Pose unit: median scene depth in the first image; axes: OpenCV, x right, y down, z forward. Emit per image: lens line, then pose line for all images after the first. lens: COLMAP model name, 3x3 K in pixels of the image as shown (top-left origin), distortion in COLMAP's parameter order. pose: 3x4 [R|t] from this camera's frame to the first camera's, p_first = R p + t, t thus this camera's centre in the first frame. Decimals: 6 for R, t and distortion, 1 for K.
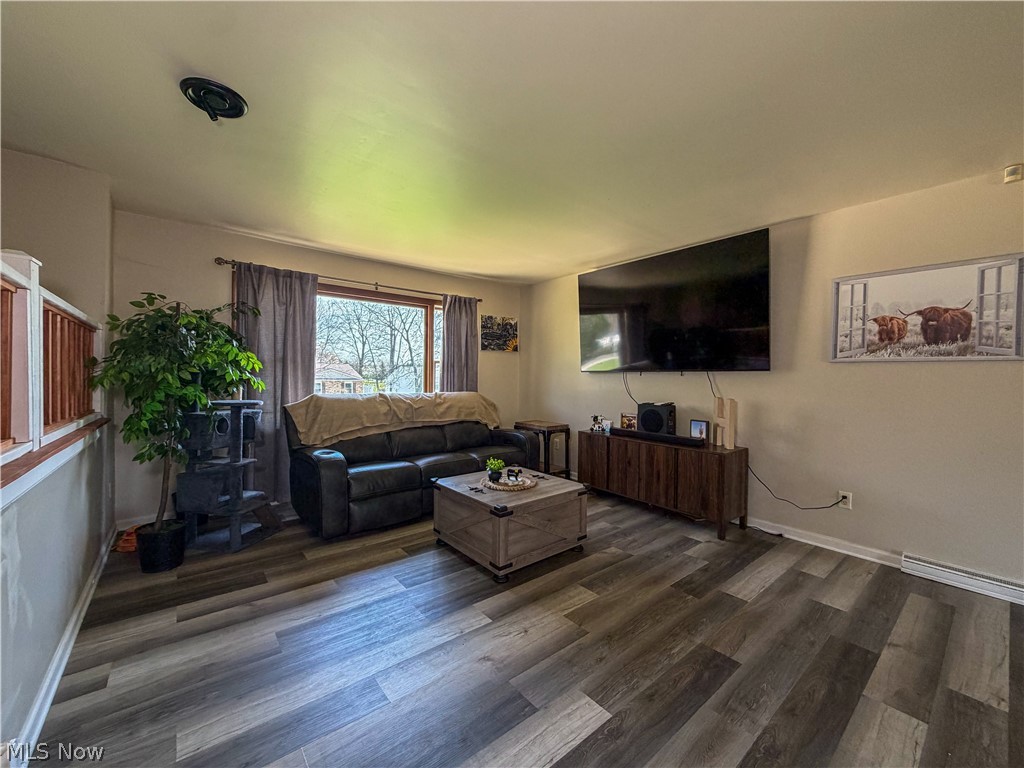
lens RADIAL K [[407.5, 0, 512.0], [0, 407.5, 384.0], [0, 0, 1]] dist [-0.000225, 0.000010]
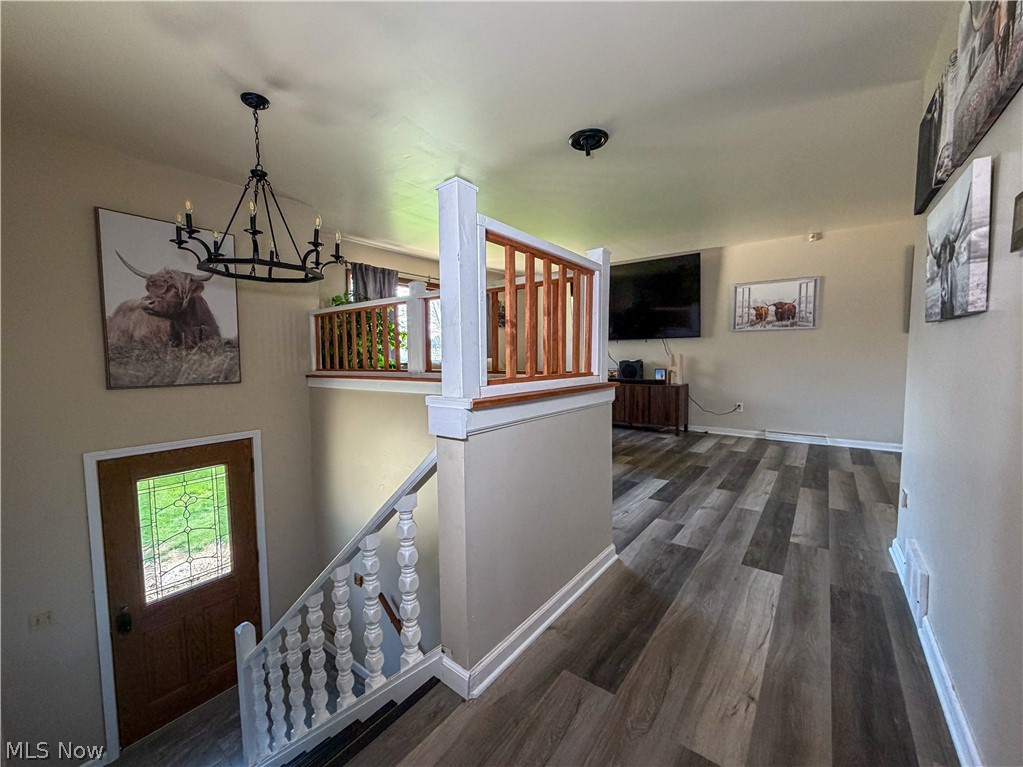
lens RADIAL K [[414.8, 0, 511.5], [0, 414.8, 383.5], [0, 0, 1]] dist [-0.000413, 0.000033]
pose [[0.971567, -0.041166, 0.233157, -0.626474], [0.029120, 0.998069, 0.054874, 0.048761], [-0.234966, -0.046524, 0.970890, -0.580136]]
